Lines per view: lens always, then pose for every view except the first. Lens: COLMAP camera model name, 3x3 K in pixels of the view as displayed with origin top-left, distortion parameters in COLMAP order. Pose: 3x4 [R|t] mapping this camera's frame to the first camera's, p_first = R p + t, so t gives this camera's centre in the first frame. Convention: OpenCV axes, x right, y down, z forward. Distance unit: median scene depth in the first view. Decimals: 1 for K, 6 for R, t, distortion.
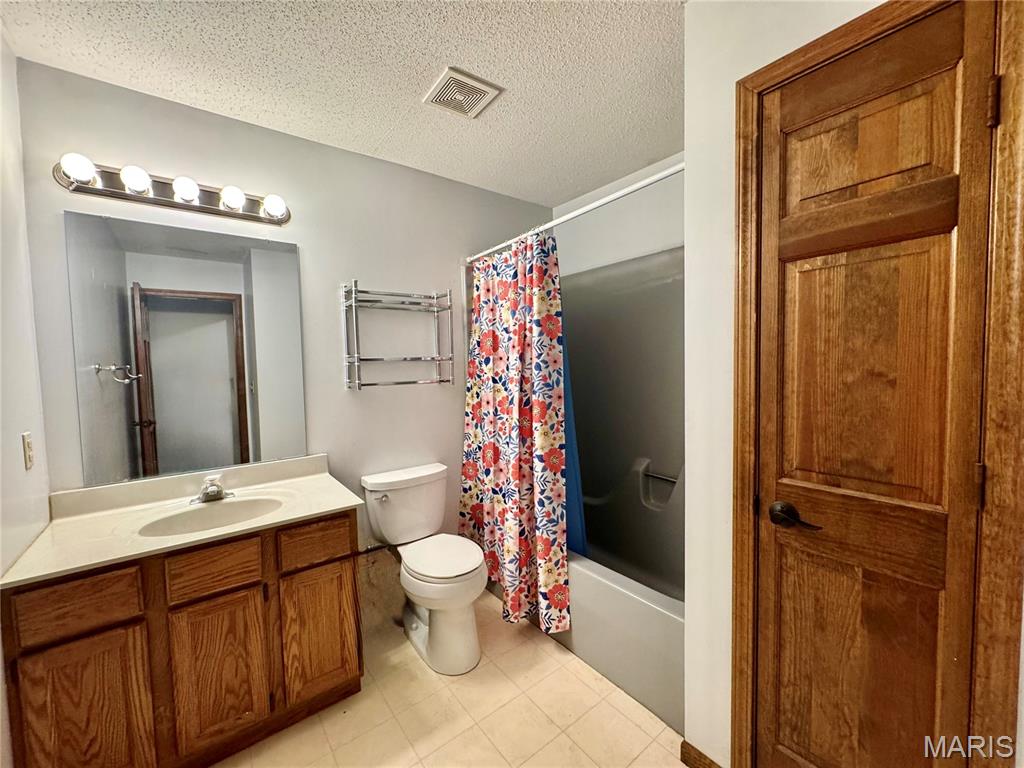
lens RADIAL K [[410.7, 0, 514.1], [0, 410.7, 385.0], [0, 0, 1]] dist [-0.000088, 0.000011]
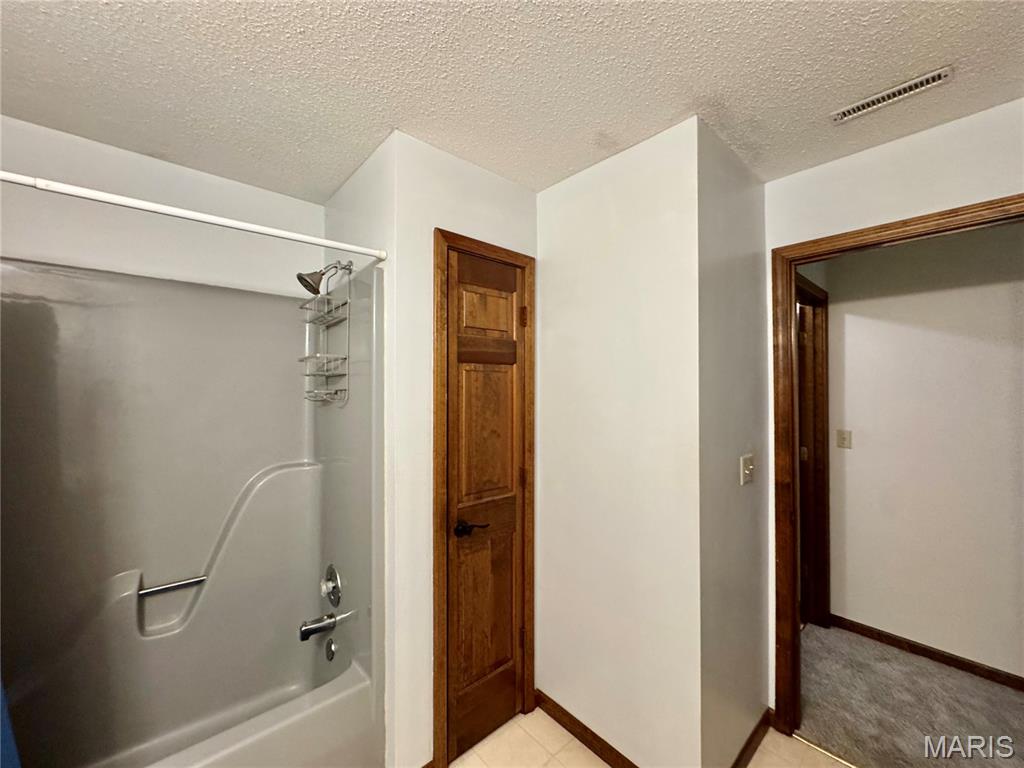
lens RADIAL K [[410.7, 0, 514.1], [0, 410.7, 385.0], [0, 0, 1]] dist [-0.000088, 0.000011]
pose [[-0.066579, 0.030577, 0.997313, -0.951547], [0.057123, 0.998008, -0.026785, -0.172076], [-0.996145, 0.055186, -0.068192, 0.963942]]
